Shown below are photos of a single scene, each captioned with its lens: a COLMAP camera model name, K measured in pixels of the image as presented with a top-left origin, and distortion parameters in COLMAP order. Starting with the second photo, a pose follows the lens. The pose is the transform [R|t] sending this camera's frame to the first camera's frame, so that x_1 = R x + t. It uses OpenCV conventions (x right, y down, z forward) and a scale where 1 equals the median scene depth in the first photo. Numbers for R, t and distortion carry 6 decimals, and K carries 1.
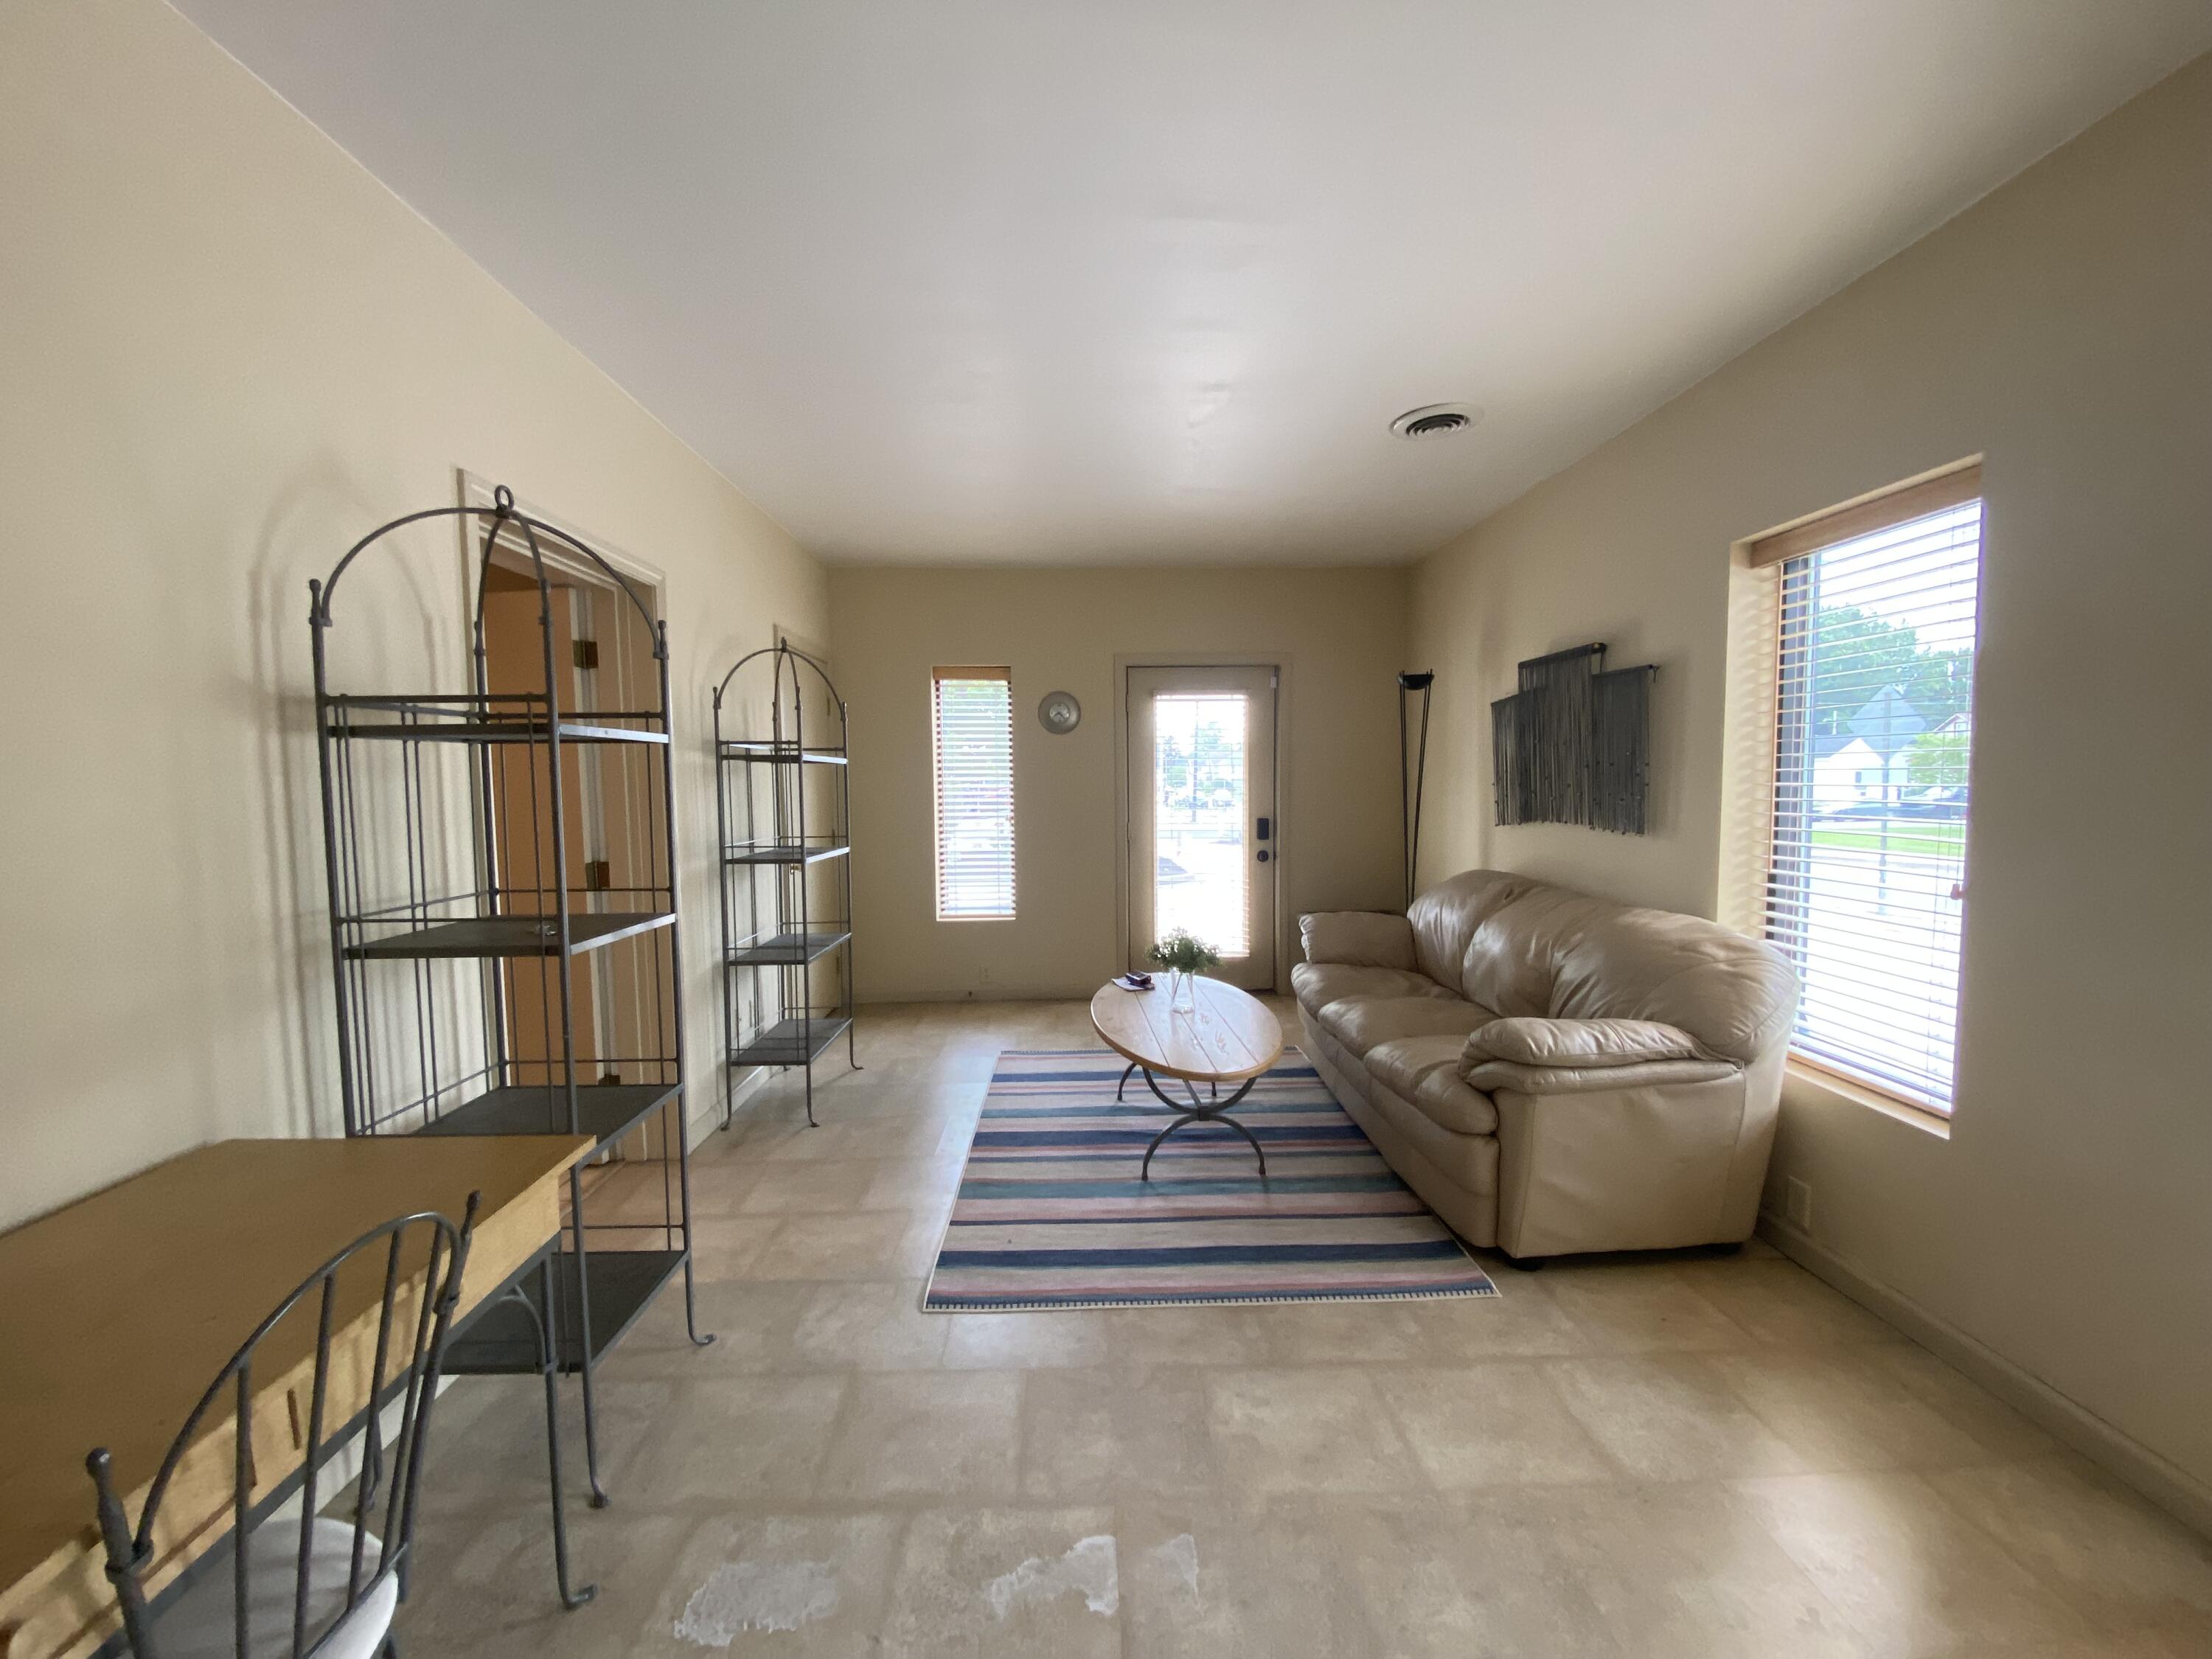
lens RADIAL K [[884.7, 0, 1106.7], [0, 884.7, 833.7], [0, 0, 1]] dist [-0.000879, -0.000453]
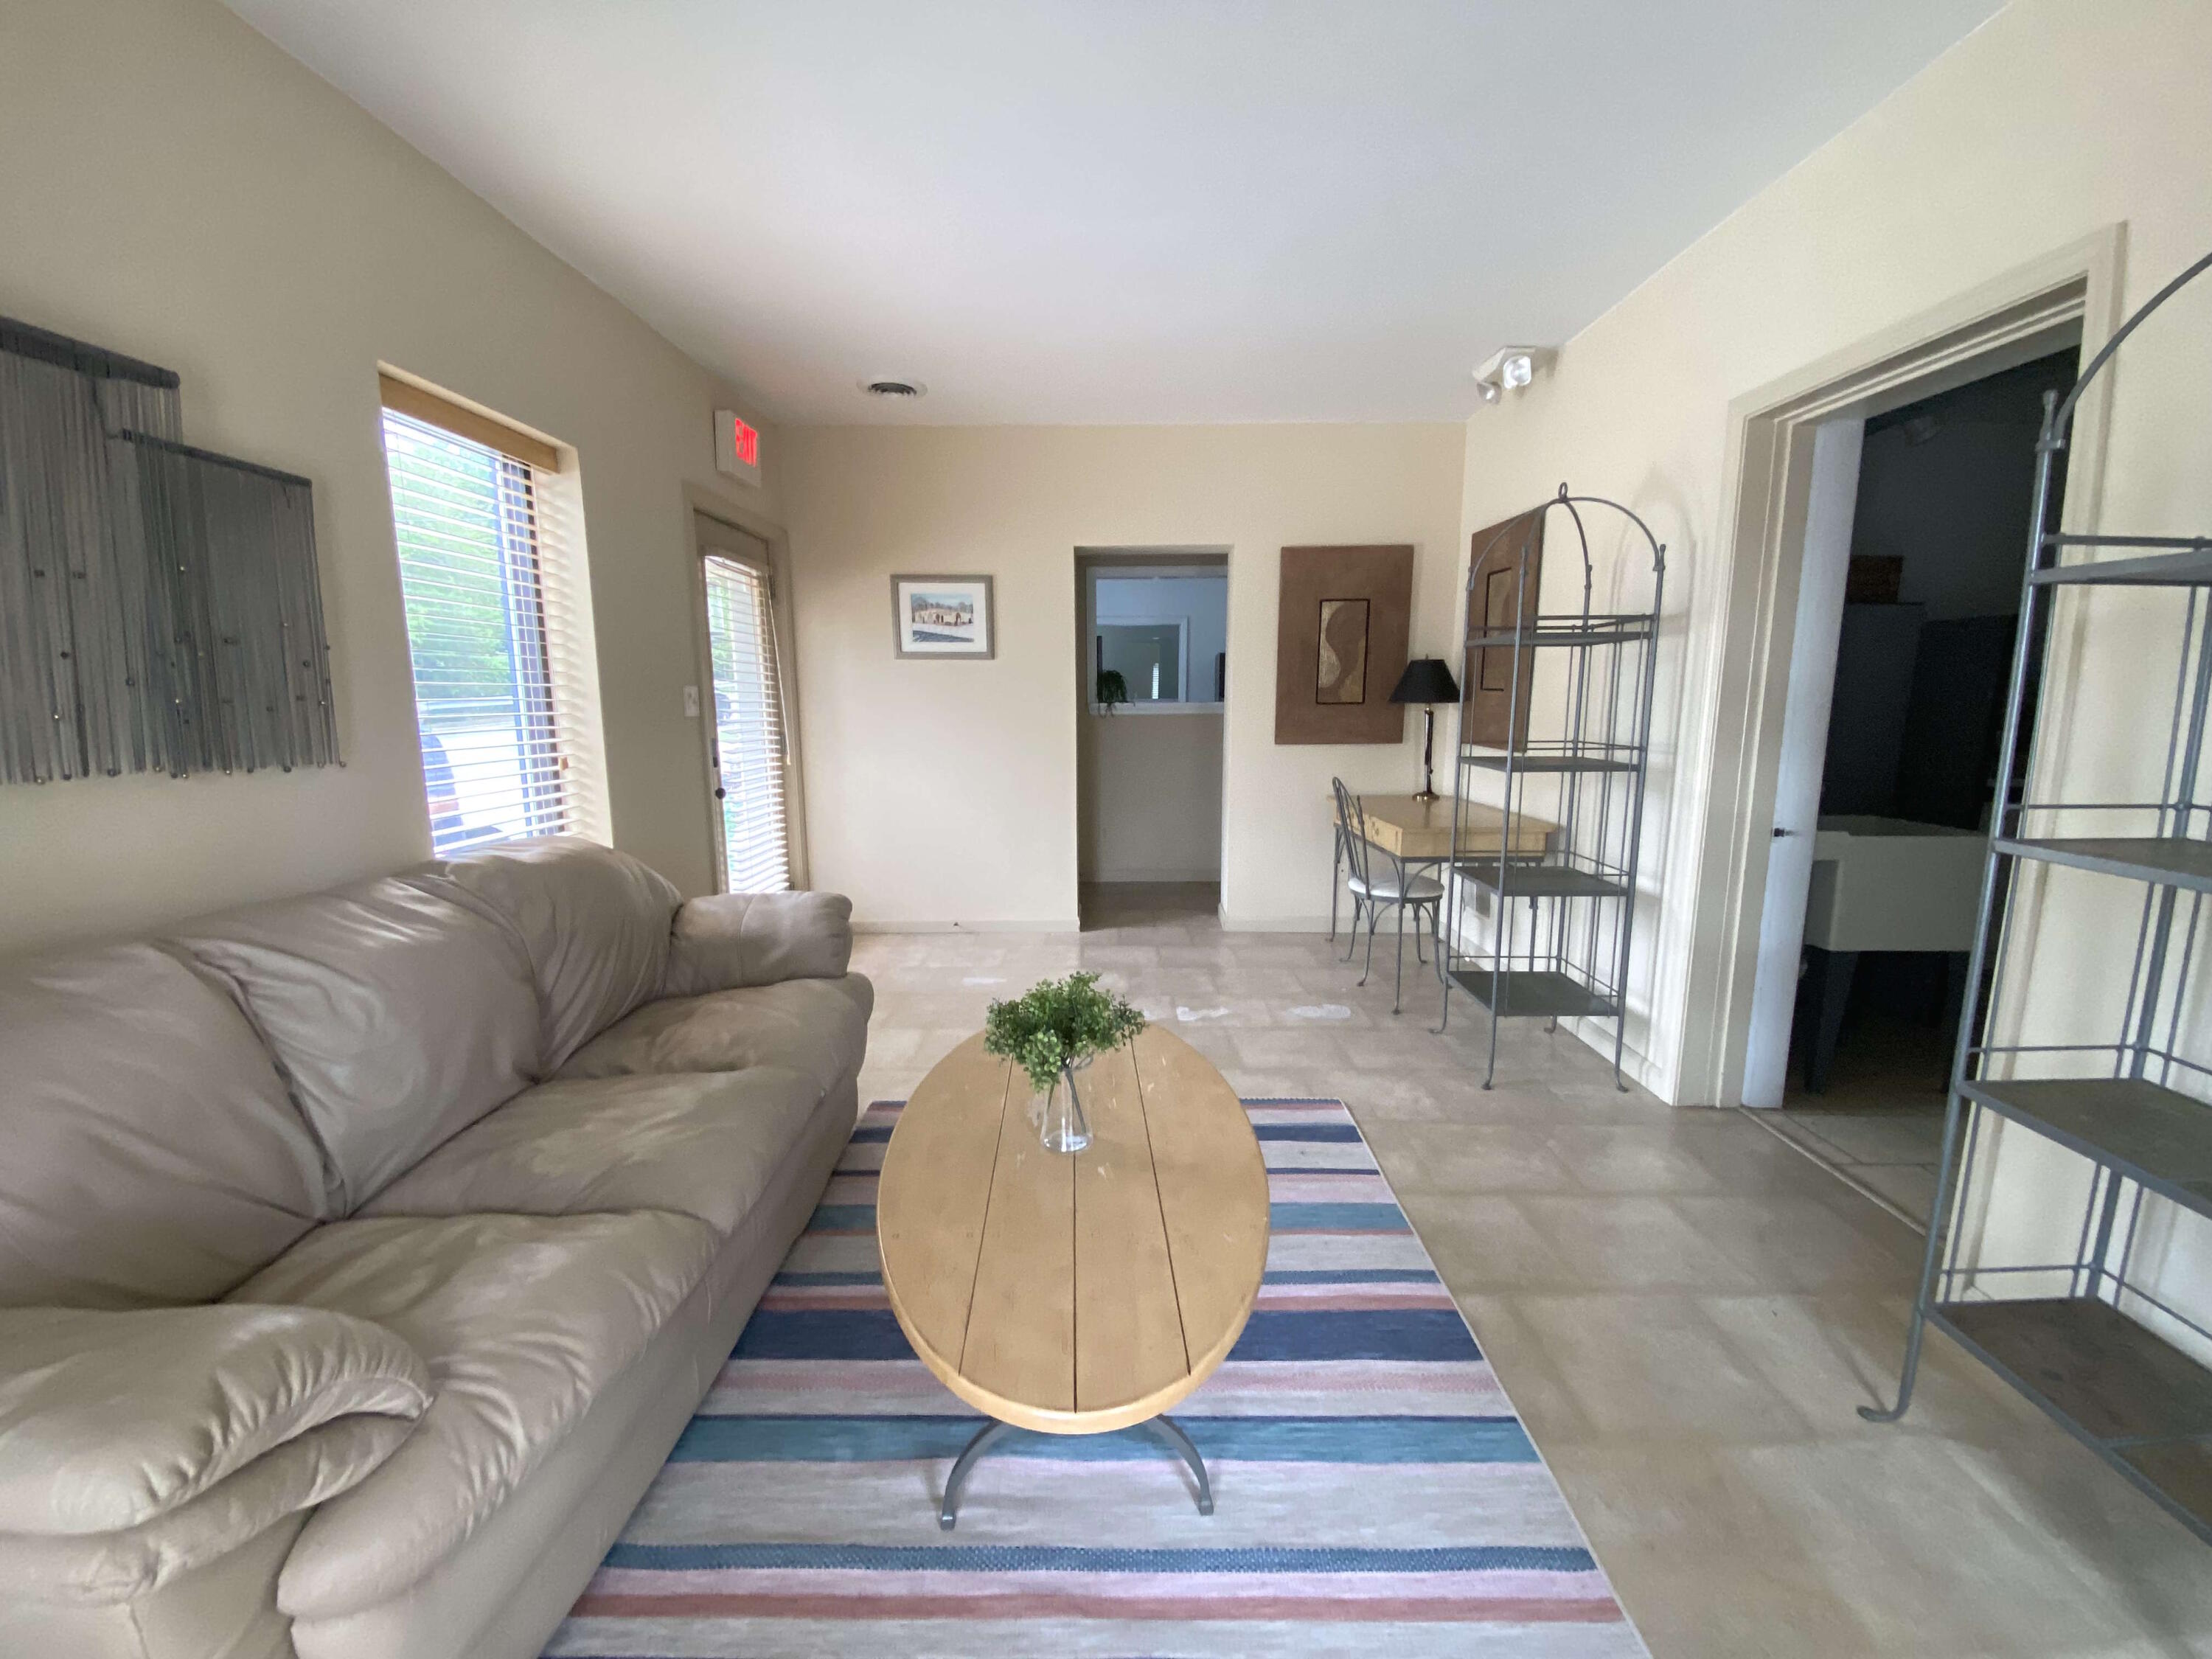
lens RADIAL K [[884.7, 0, 1107.8], [0, 884.7, 823.9], [0, 0, 1]] dist [-0.000879, -0.000453]
pose [[-0.999483, 0.004227, 0.031876, 0.087359], [0.010880, 0.977305, 0.211555, -0.122269], [-0.030259, 0.211793, -0.976846, 2.432363]]
